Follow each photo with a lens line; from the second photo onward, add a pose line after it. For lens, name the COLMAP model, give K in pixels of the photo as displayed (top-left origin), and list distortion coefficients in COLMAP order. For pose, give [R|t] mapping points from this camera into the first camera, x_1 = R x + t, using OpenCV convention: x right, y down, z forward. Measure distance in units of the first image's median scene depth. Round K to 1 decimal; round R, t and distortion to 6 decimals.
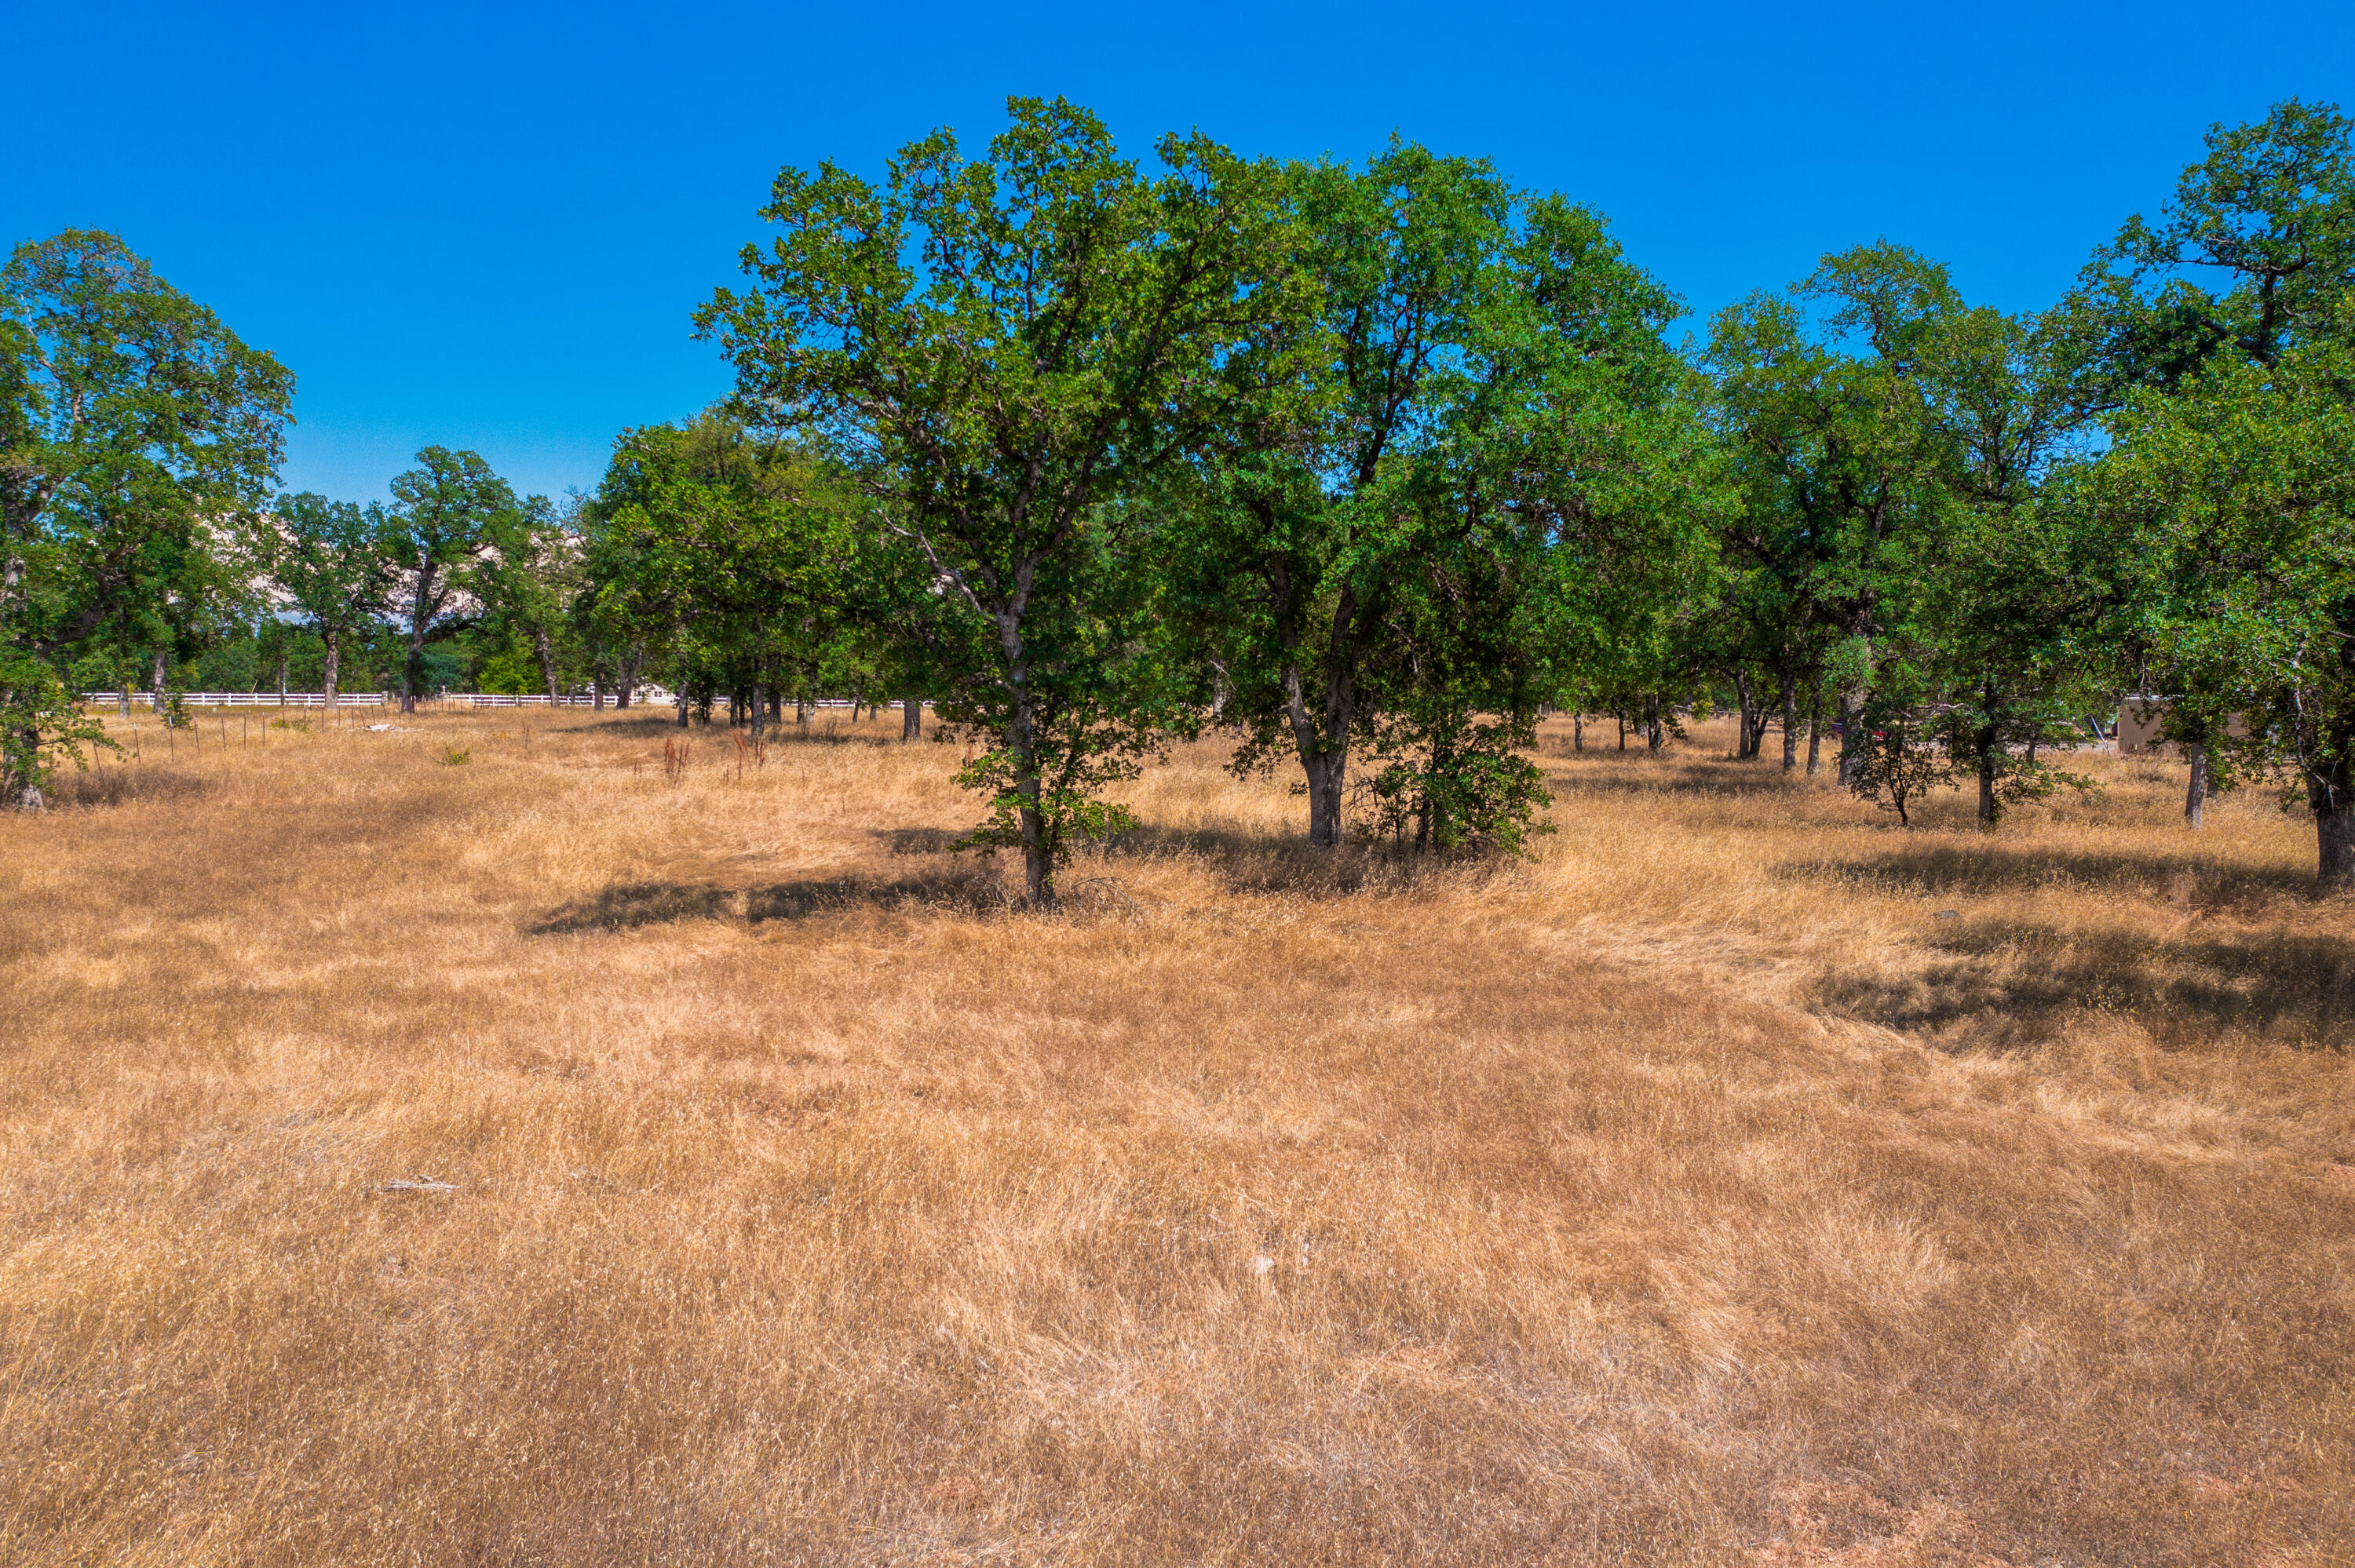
lens RADIAL K [[1844.3, 0, 1178.6], [0, 1844.3, 780.9], [0, 0, 1]] dist [-0.016779, 0.007938]
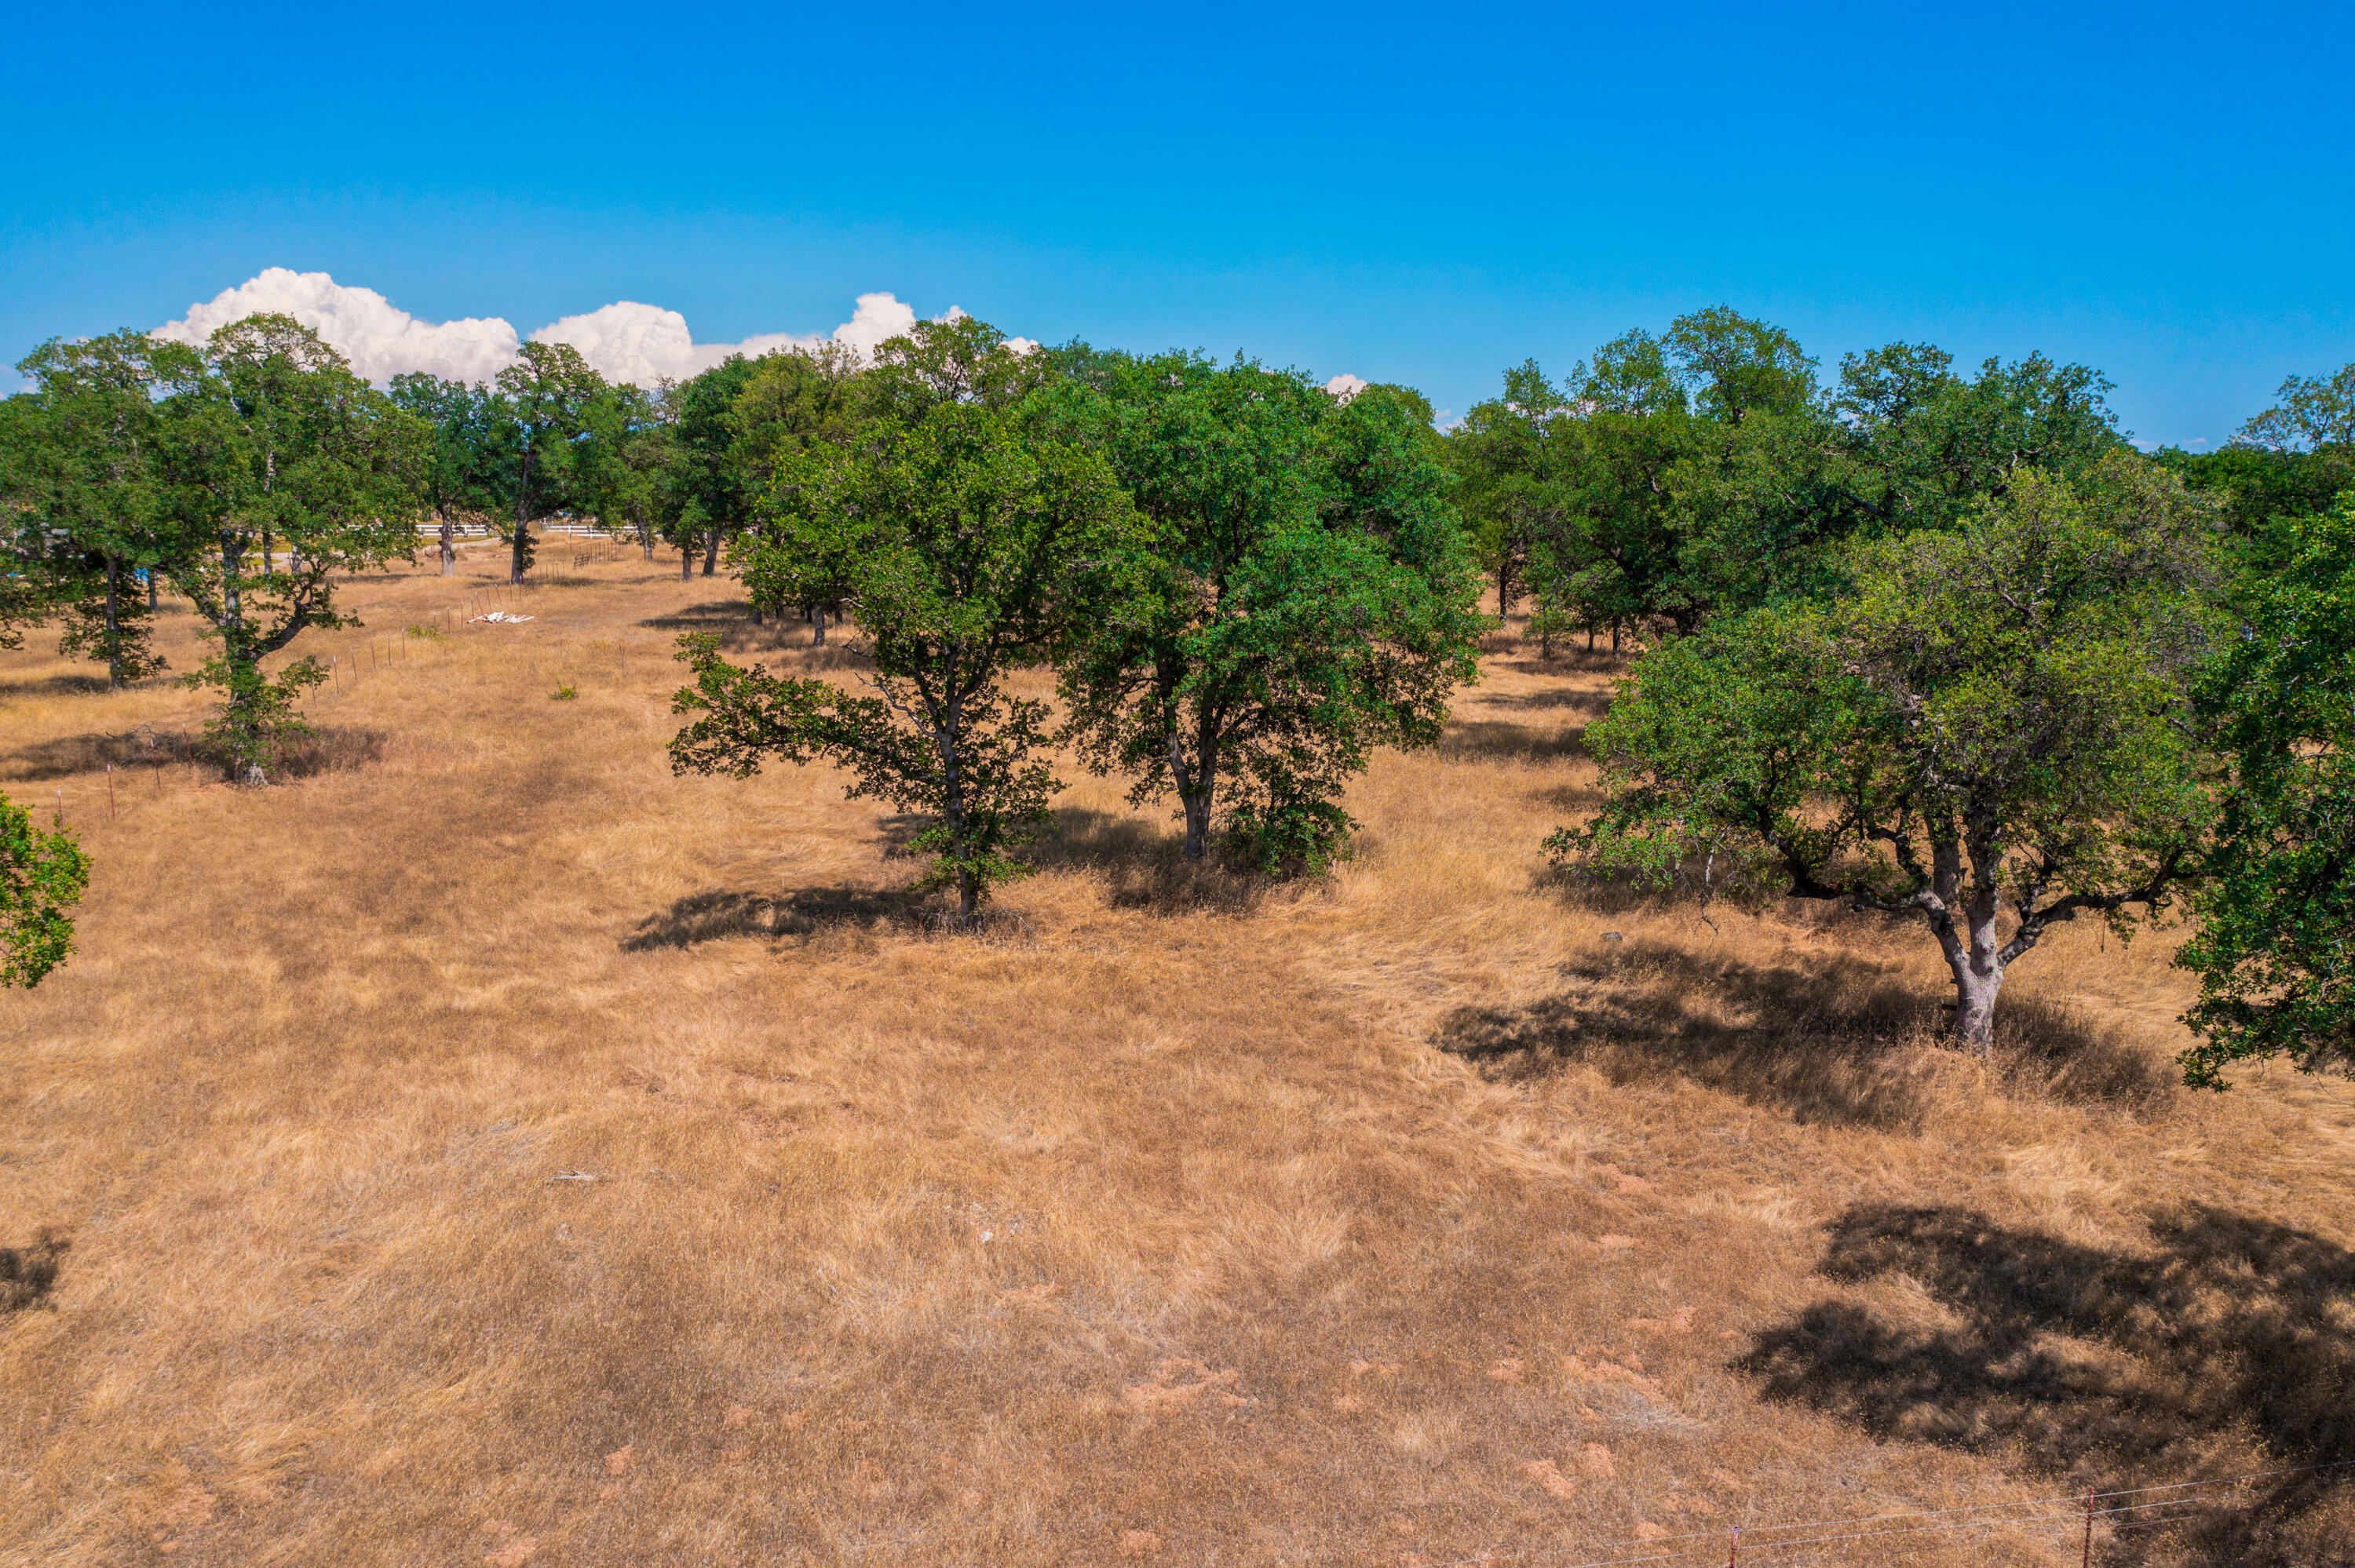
lens RADIAL K [[1844.3, 0, 1176.6], [0, 1844.3, 781.1], [0, 0, 1]] dist [-0.016779, 0.007938]
pose [[0.998674, 0.014516, -0.049401, 0.167423], [-0.008823, 0.993491, 0.113571, -0.225117], [0.050728, -0.112984, 0.992301, -0.453944]]
